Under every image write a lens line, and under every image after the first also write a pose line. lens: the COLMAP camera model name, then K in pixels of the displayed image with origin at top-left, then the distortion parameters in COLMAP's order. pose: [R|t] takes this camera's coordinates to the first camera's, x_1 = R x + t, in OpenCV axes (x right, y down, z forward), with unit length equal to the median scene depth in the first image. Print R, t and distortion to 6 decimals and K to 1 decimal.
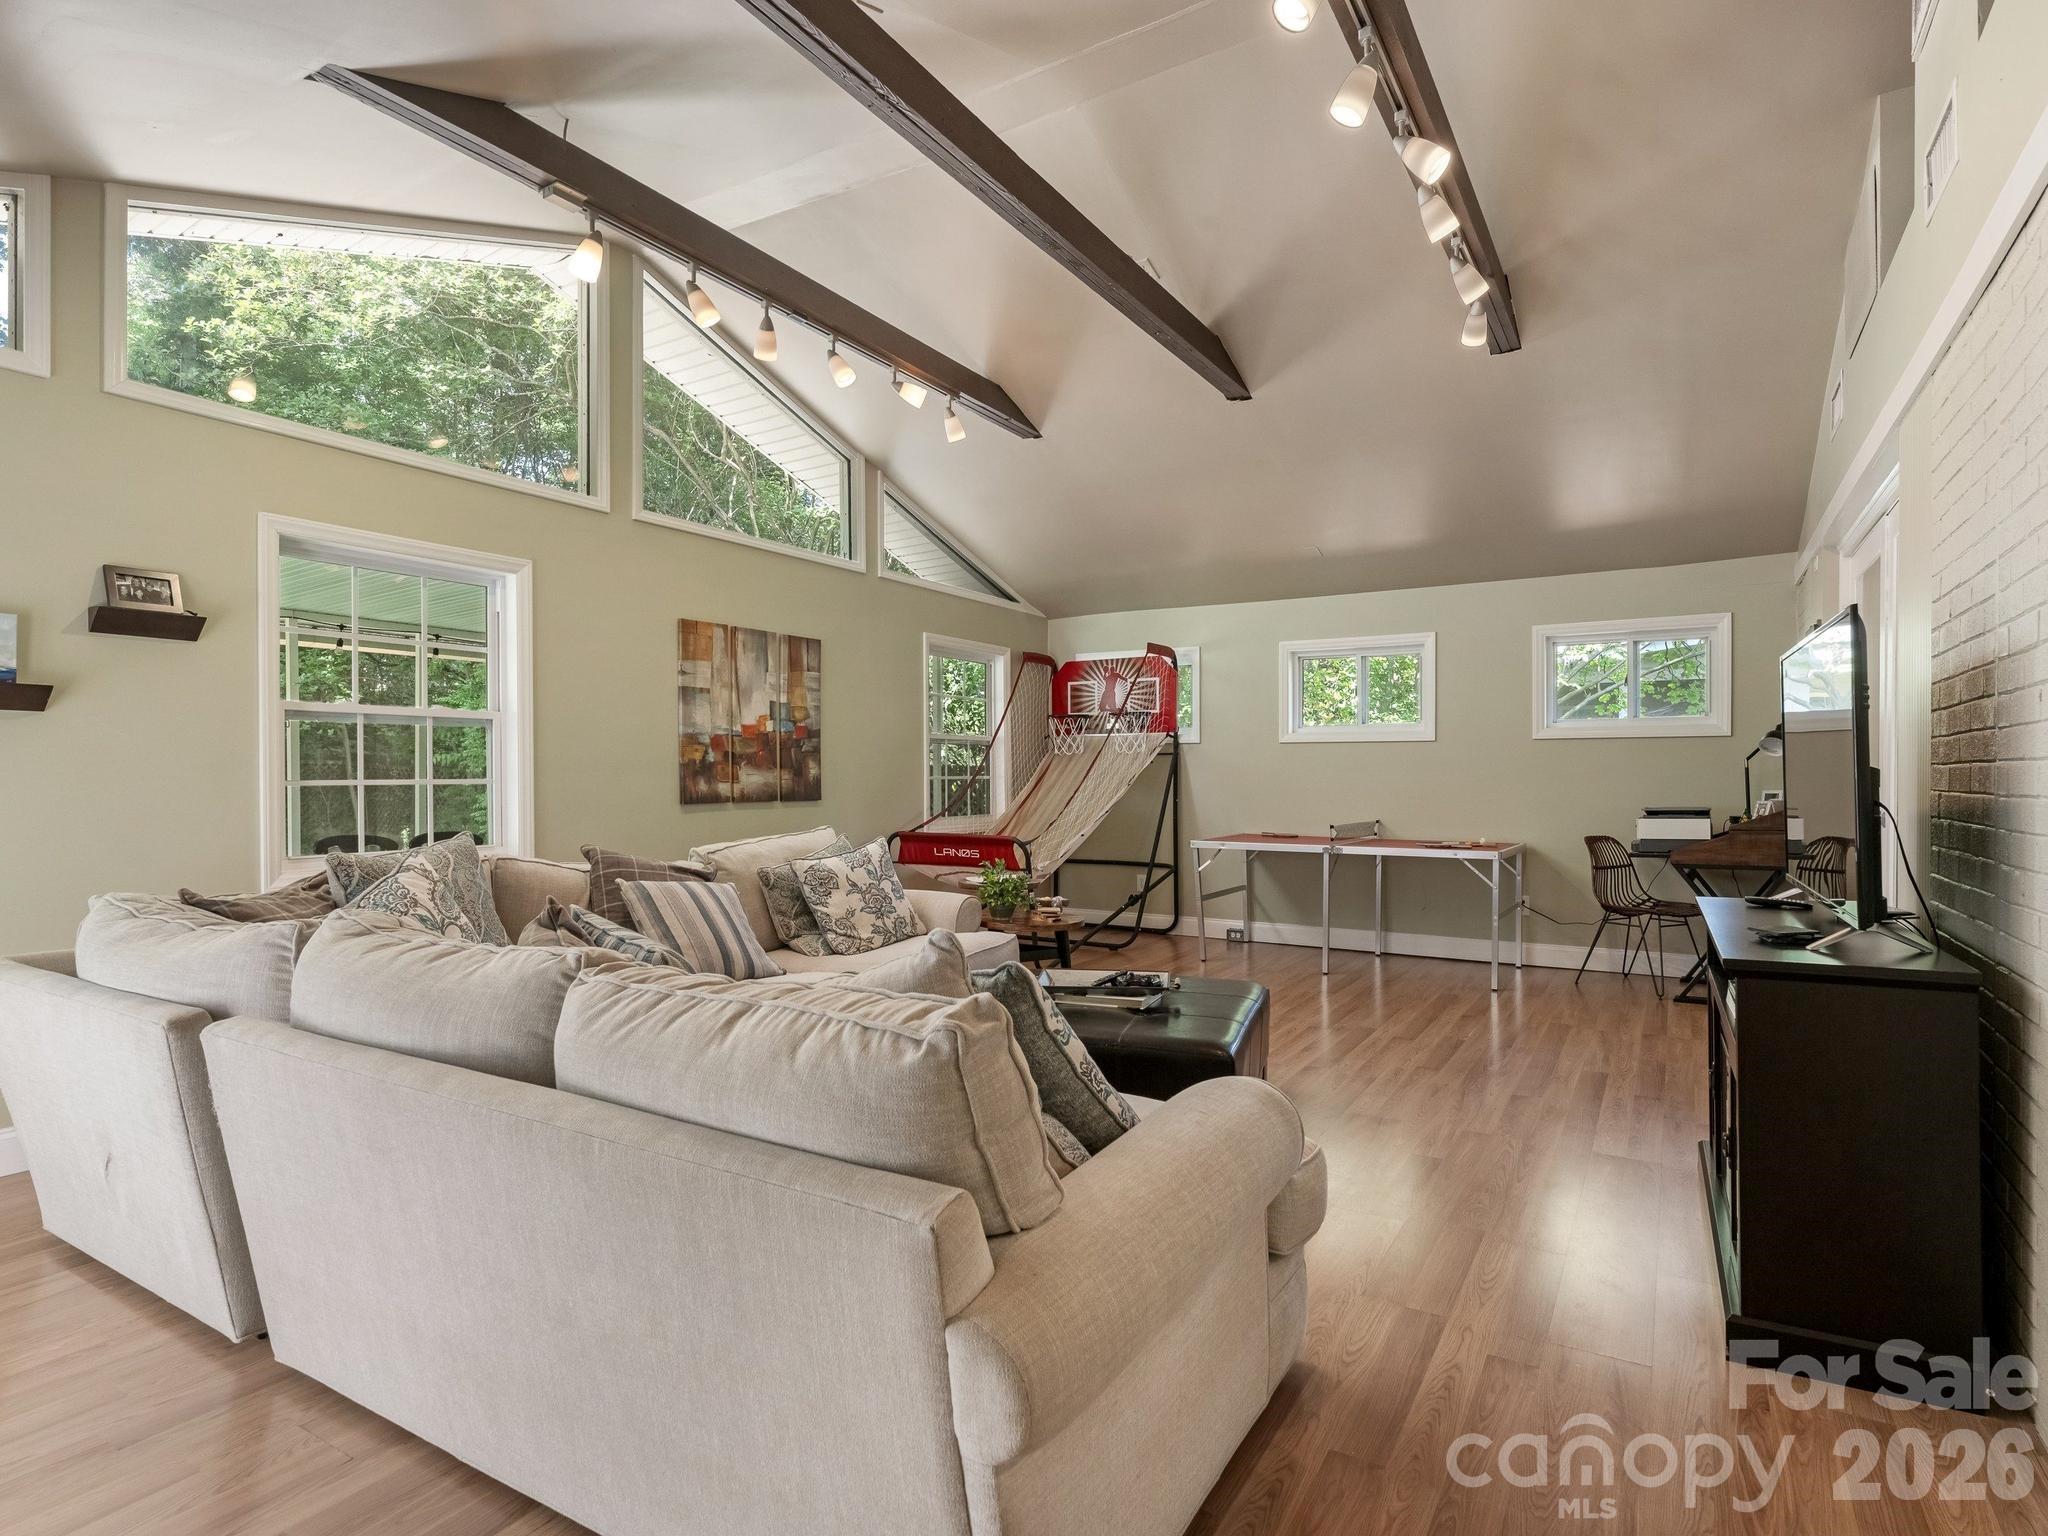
lens RADIAL K [[1087.6, 0, 1029.2], [0, 1087.6, 774.0], [0, 0, 1]] dist [0.000346, -0.000131]
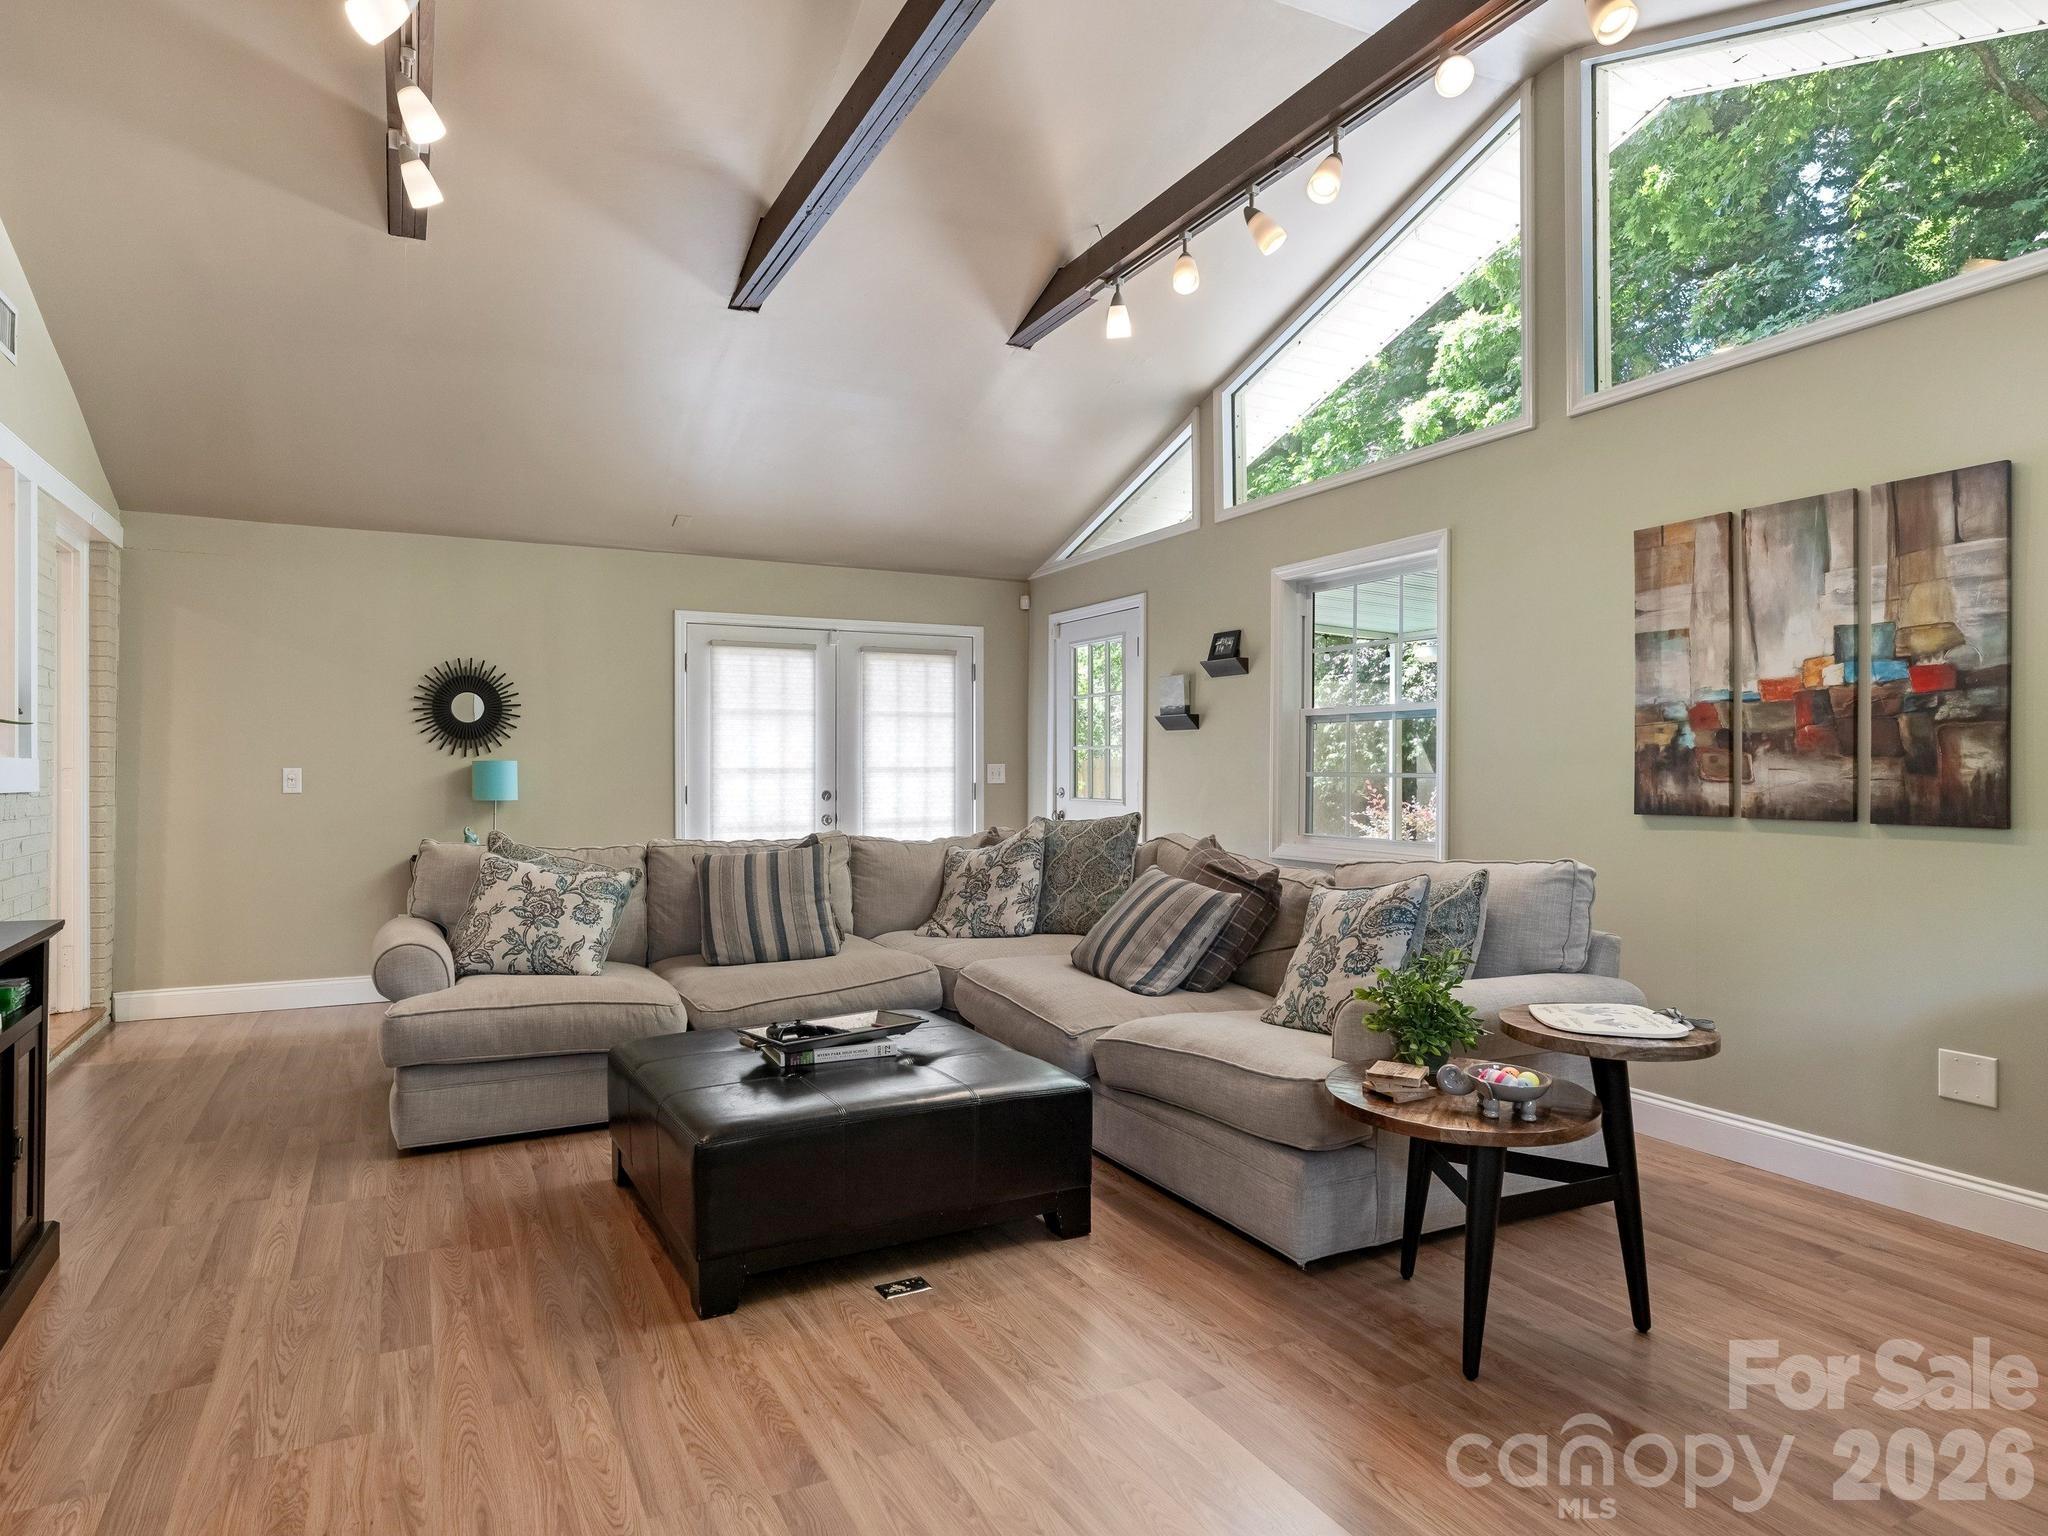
lens RADIAL K [[1226.5, 0, 1026.2], [0, 1226.5, 765.3], [0, 0, 1]] dist [0.003594, 0.000918]
pose [[-0.532408, 0.003005, -0.846482, 0.475899], [0.002619, 0.999995, 0.001903, -0.003617], [0.846484, -0.001204, -0.532414, 1.023921]]
